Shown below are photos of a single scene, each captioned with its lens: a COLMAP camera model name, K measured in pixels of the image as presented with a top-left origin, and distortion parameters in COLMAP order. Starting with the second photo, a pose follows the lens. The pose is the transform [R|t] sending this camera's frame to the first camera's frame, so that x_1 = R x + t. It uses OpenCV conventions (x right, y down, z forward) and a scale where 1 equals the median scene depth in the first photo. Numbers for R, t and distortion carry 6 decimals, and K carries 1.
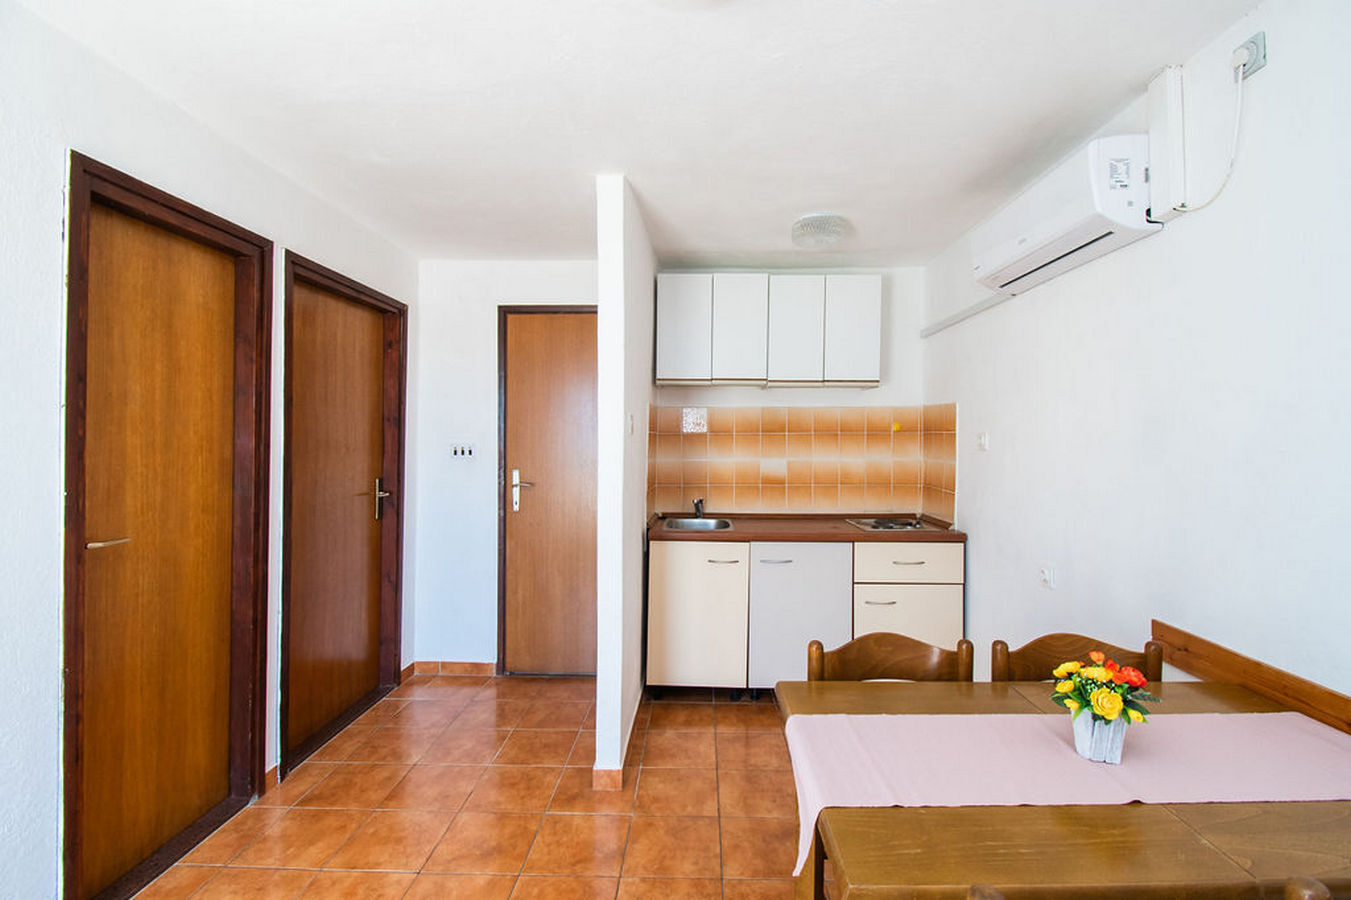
lens RADIAL K [[619.0, 0, 682.6], [0, 619.0, 437.7], [0, 0, 1]] dist [0.002921, -0.011607]
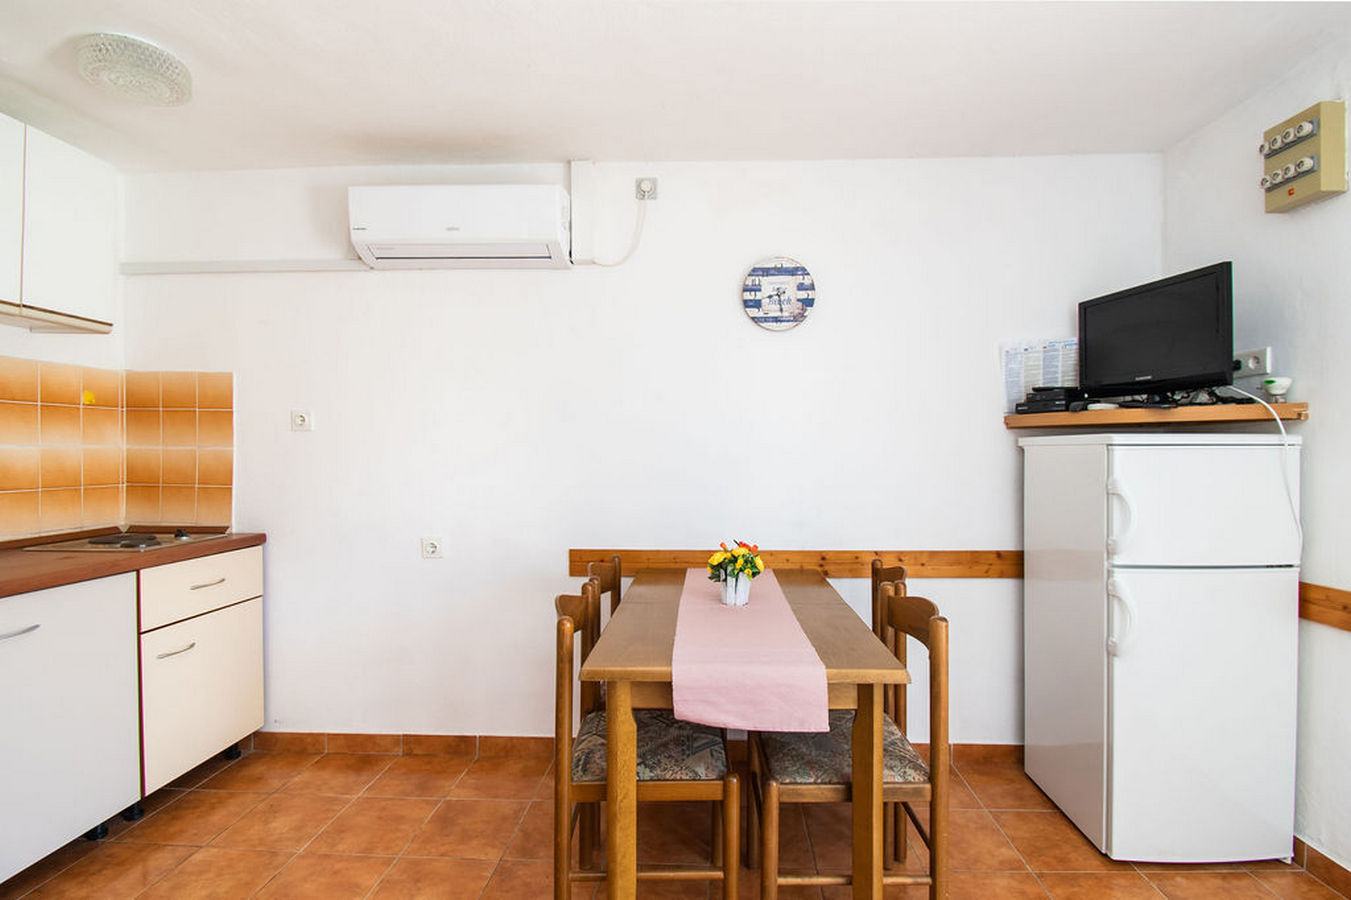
lens RADIAL K [[619.0, 0, 681.6], [0, 619.0, 446.3], [0, 0, 1]] dist [0.002921, -0.011607]
pose [[0.031738, 0.007102, 0.999471, -0.312983], [-0.004243, 0.999967, -0.006970, 0.039074], [-0.999487, -0.004020, 0.031767, 0.382764]]
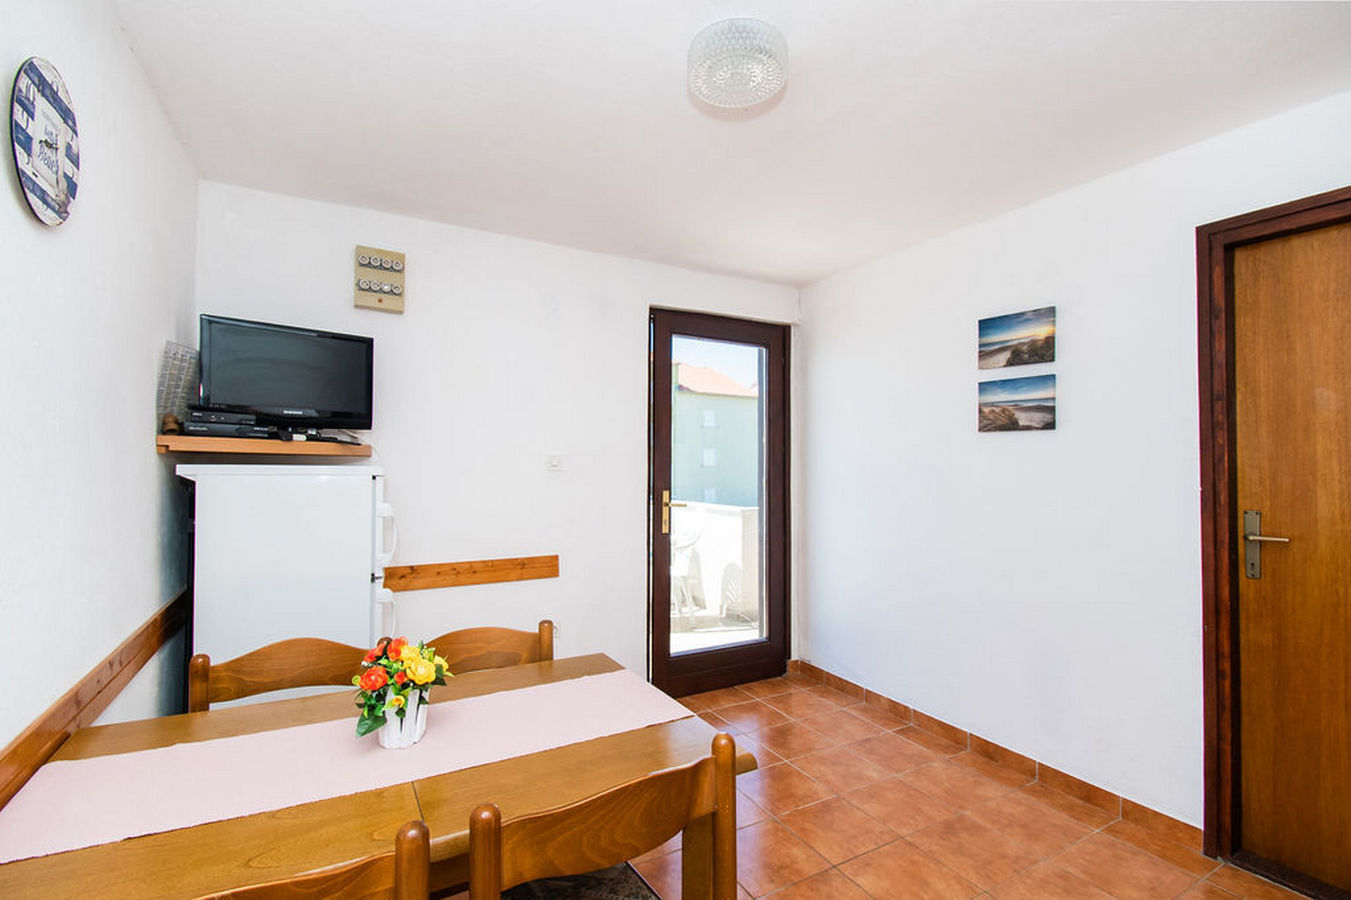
lens RADIAL K [[619.0, 0, 686.6], [0, 619.0, 452.5], [0, 0, 1]] dist [0.002921, -0.011607]
pose [[-0.865559, -0.016760, -0.500527, 0.280474], [-0.003818, 0.999632, -0.026870, 0.024730], [0.500793, -0.021347, -0.865304, 0.734984]]
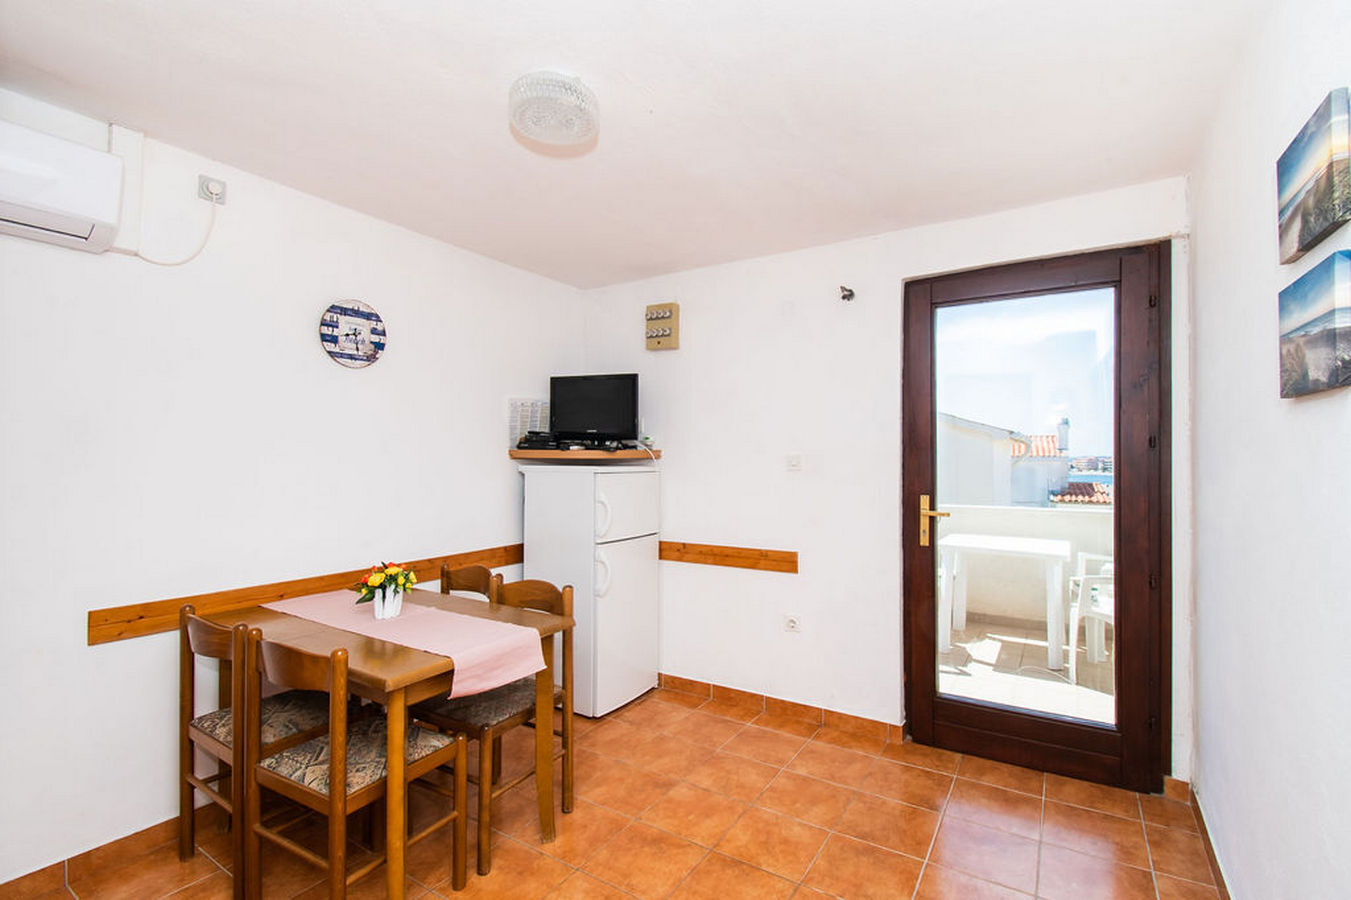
lens RADIAL K [[619.0, 0, 676.7], [0, 619.0, 448.1], [0, 0, 1]] dist [0.002921, -0.011607]
pose [[-0.851192, 0.007435, 0.524801, -0.345444], [-0.004390, 0.999764, -0.021285, 0.015062], [-0.524836, -0.020422, -0.850958, 0.743439]]
